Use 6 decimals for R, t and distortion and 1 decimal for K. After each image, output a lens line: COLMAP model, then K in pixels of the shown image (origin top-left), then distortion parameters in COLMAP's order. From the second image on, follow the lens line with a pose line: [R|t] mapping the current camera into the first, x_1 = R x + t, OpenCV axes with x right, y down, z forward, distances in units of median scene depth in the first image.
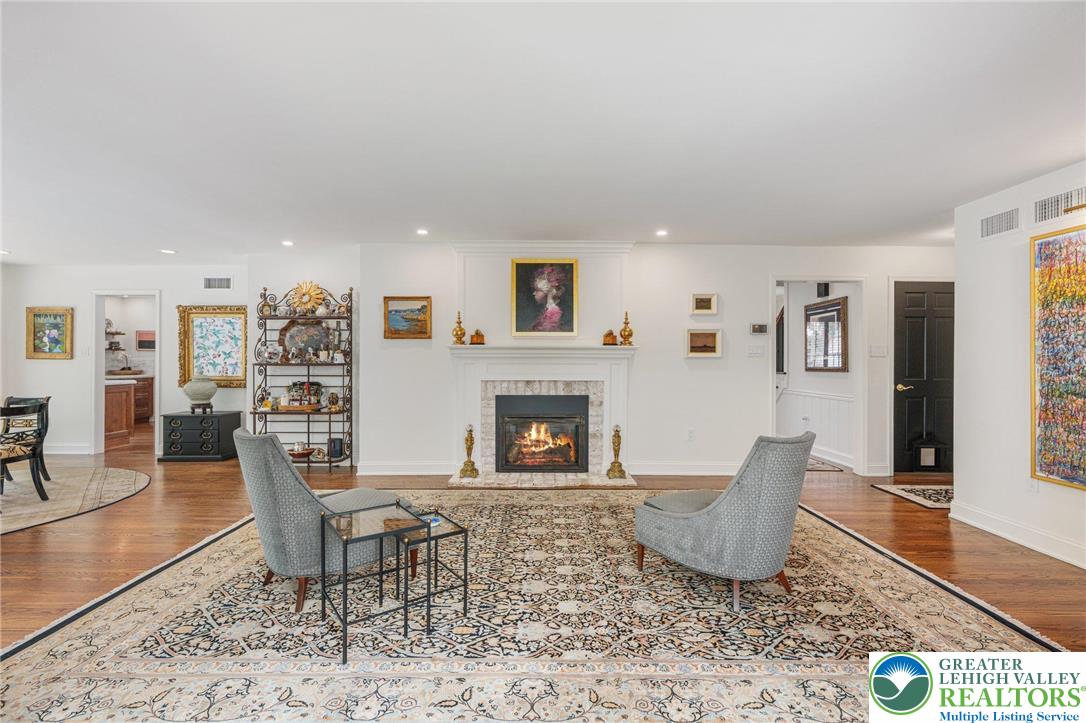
lens RADIAL K [[491.5, 0, 544.3], [0, 491.5, 358.5], [0, 0, 1]] dist [-0.012181, 0.004670]
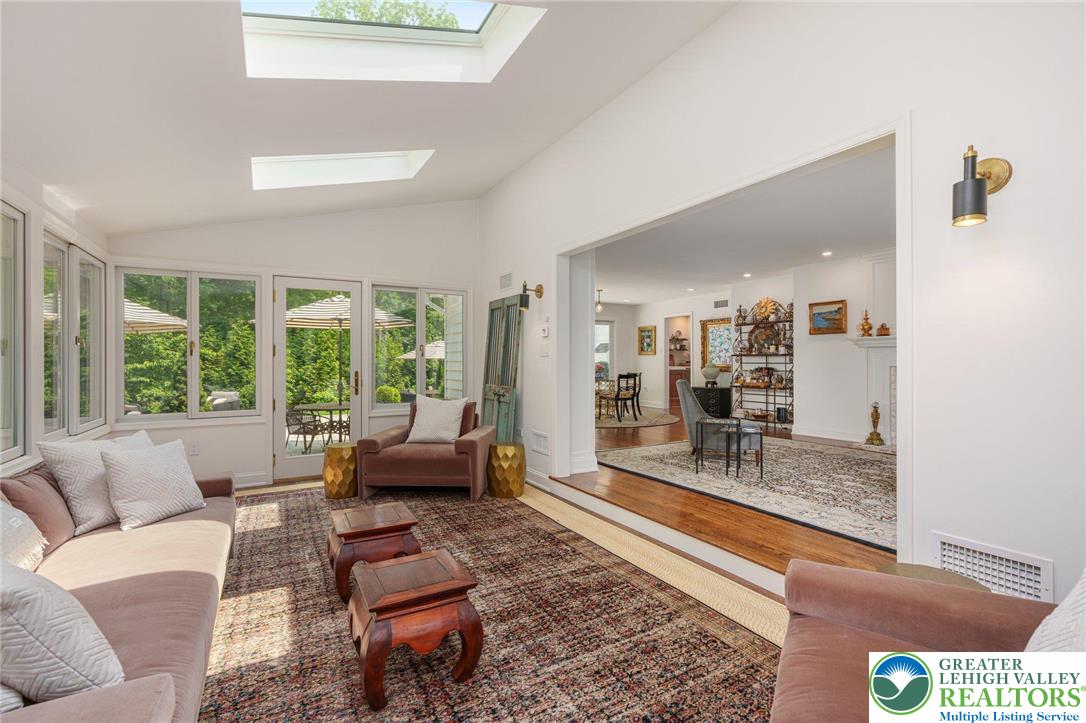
lens RADIAL K [[491.5, 0, 540.1], [0, 491.5, 360.9], [0, 0, 1]] dist [-0.012181, 0.004670]
pose [[0.490309, -0.001926, -0.871547, 0.453946], [0.002438, 0.999997, -0.000838, 0.028725], [0.871545, -0.001714, 0.490312, -0.288427]]
